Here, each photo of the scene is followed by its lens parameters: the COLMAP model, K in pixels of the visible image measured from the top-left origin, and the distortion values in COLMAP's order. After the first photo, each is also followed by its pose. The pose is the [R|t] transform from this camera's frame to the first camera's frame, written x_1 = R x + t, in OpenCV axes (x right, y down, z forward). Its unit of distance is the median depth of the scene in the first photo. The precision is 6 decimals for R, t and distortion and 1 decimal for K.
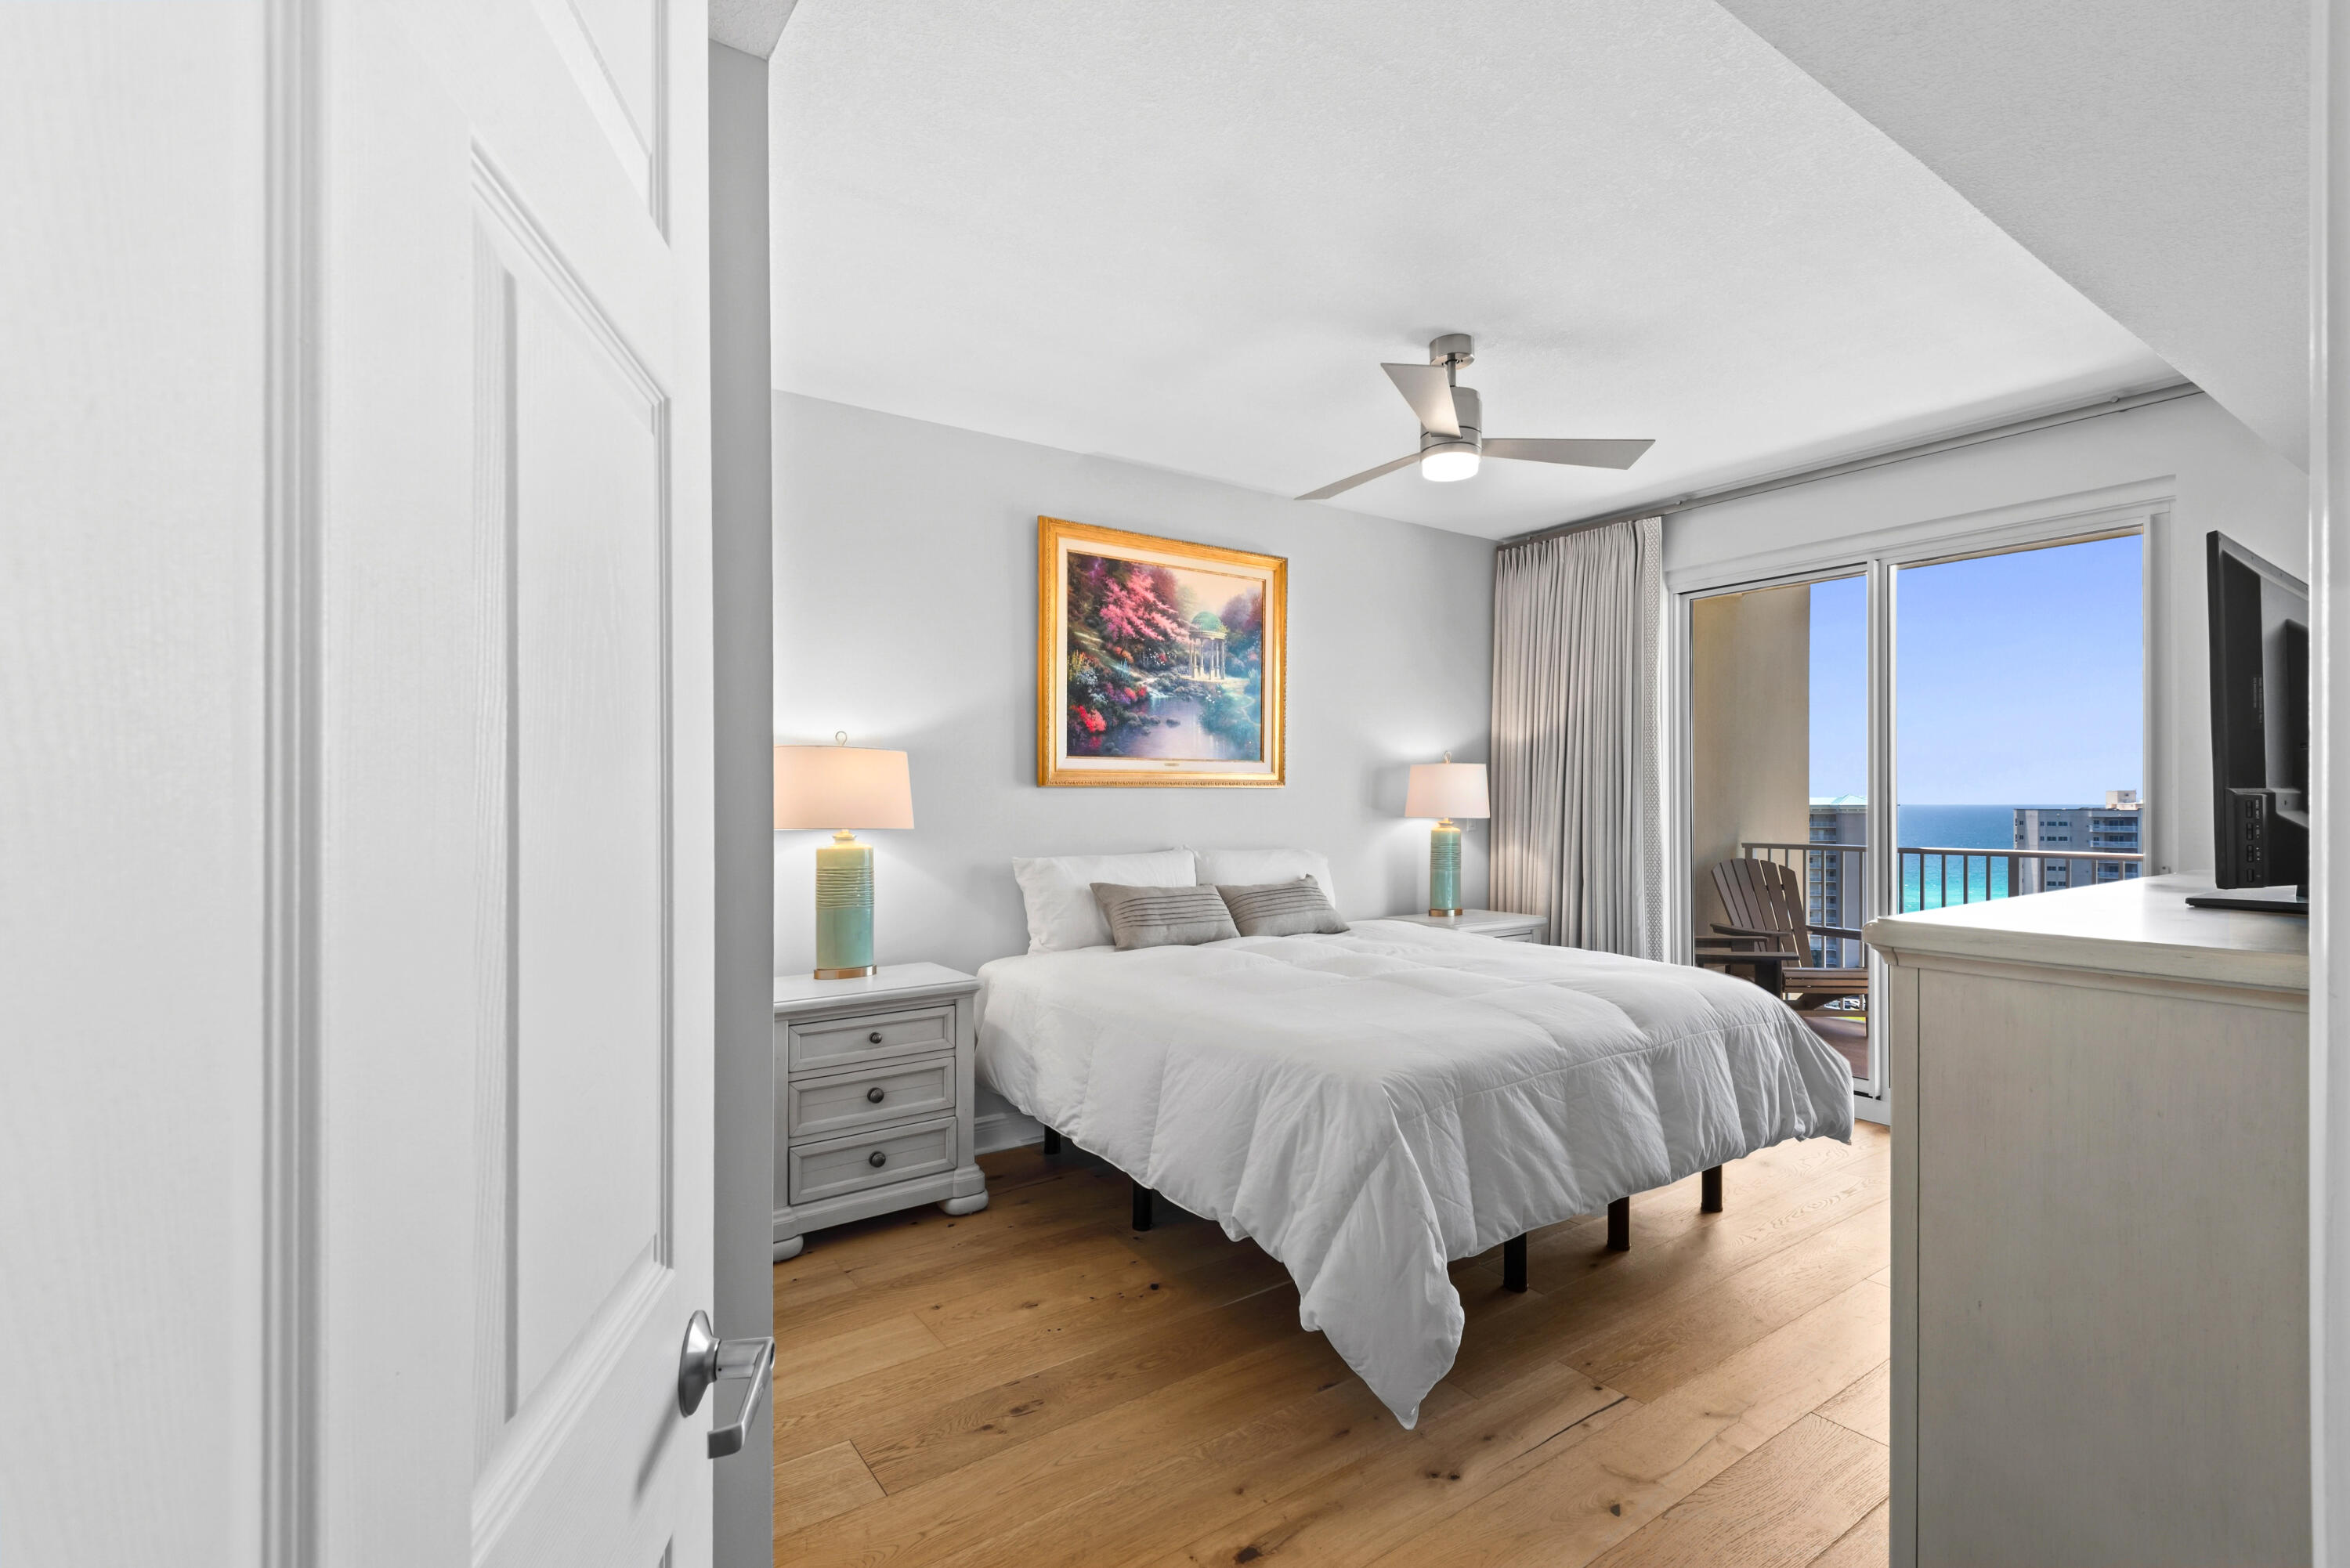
lens RADIAL K [[1093.8, 0, 1147.8], [0, 1093.8, 790.4], [0, 0, 1]] dist [0.000899, -0.005777]
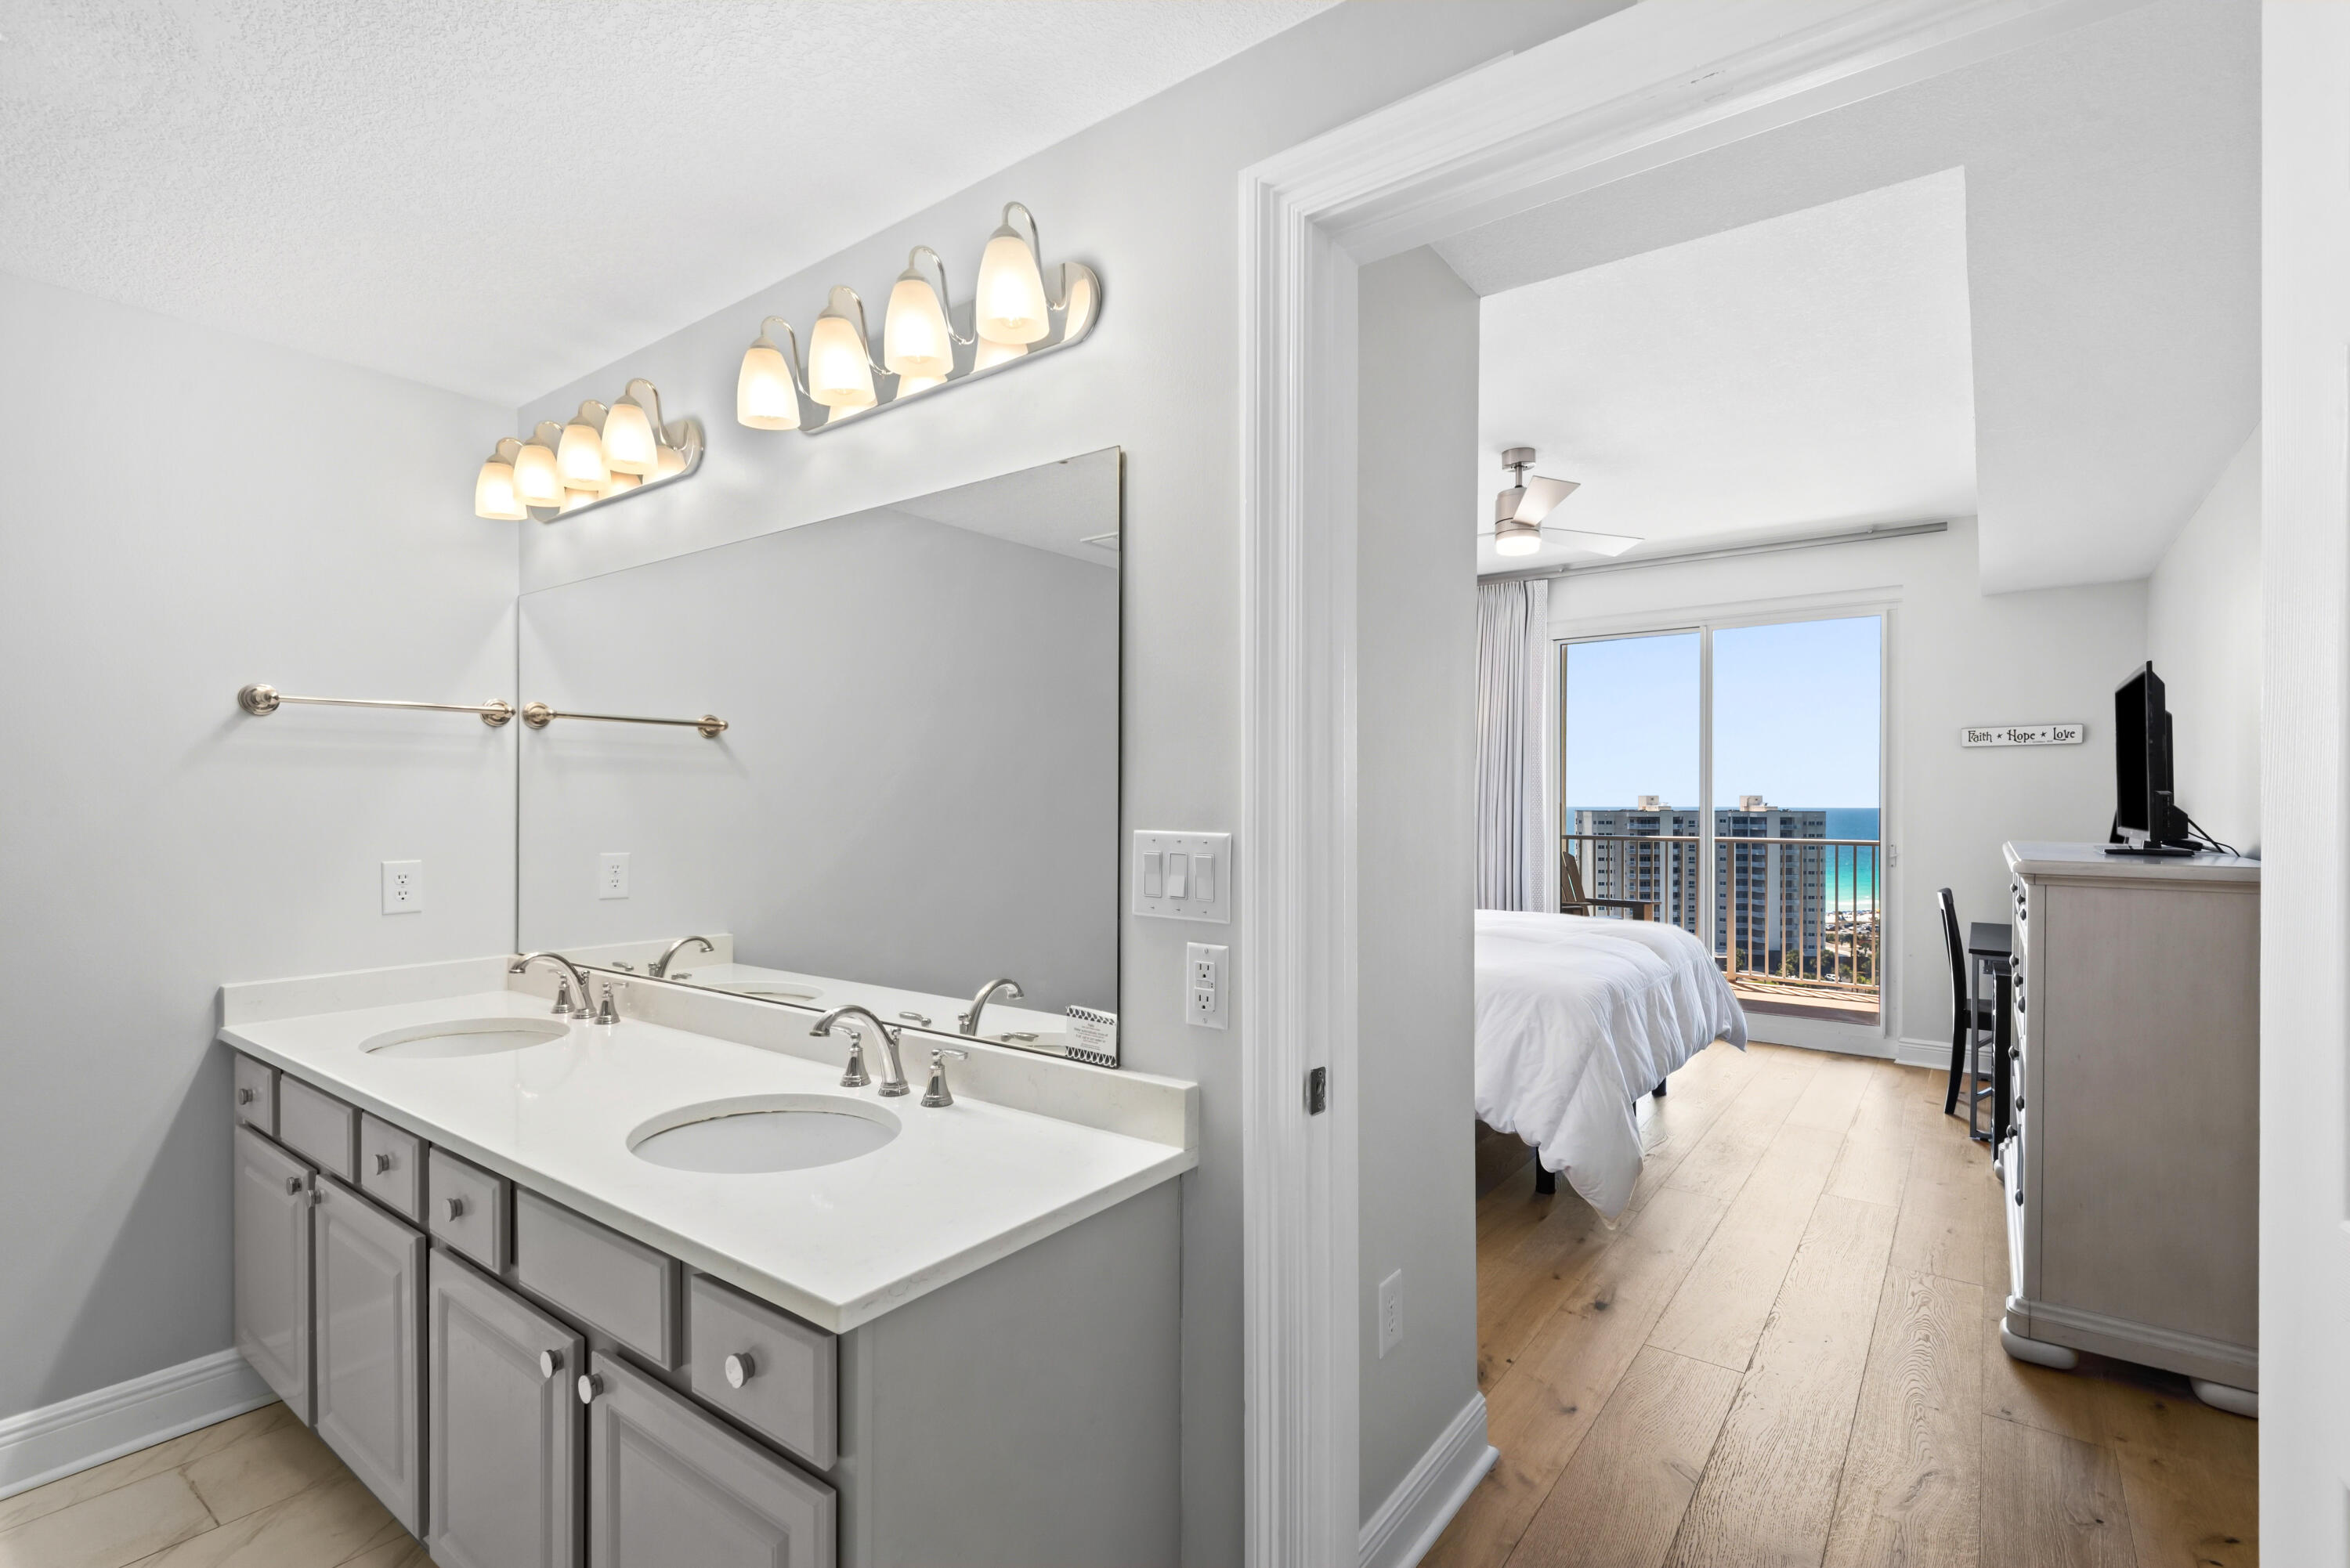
lens RADIAL K [[1093.8, 0, 1174.6], [0, 1093.8, 796.9], [0, 0, 1]] dist [0.000899, -0.005777]
pose [[0.948168, 0.004326, 0.317739, -0.540856], [-0.005906, 0.999975, 0.004008, 0.004617], [-0.317714, -0.005677, 0.948170, -0.127080]]
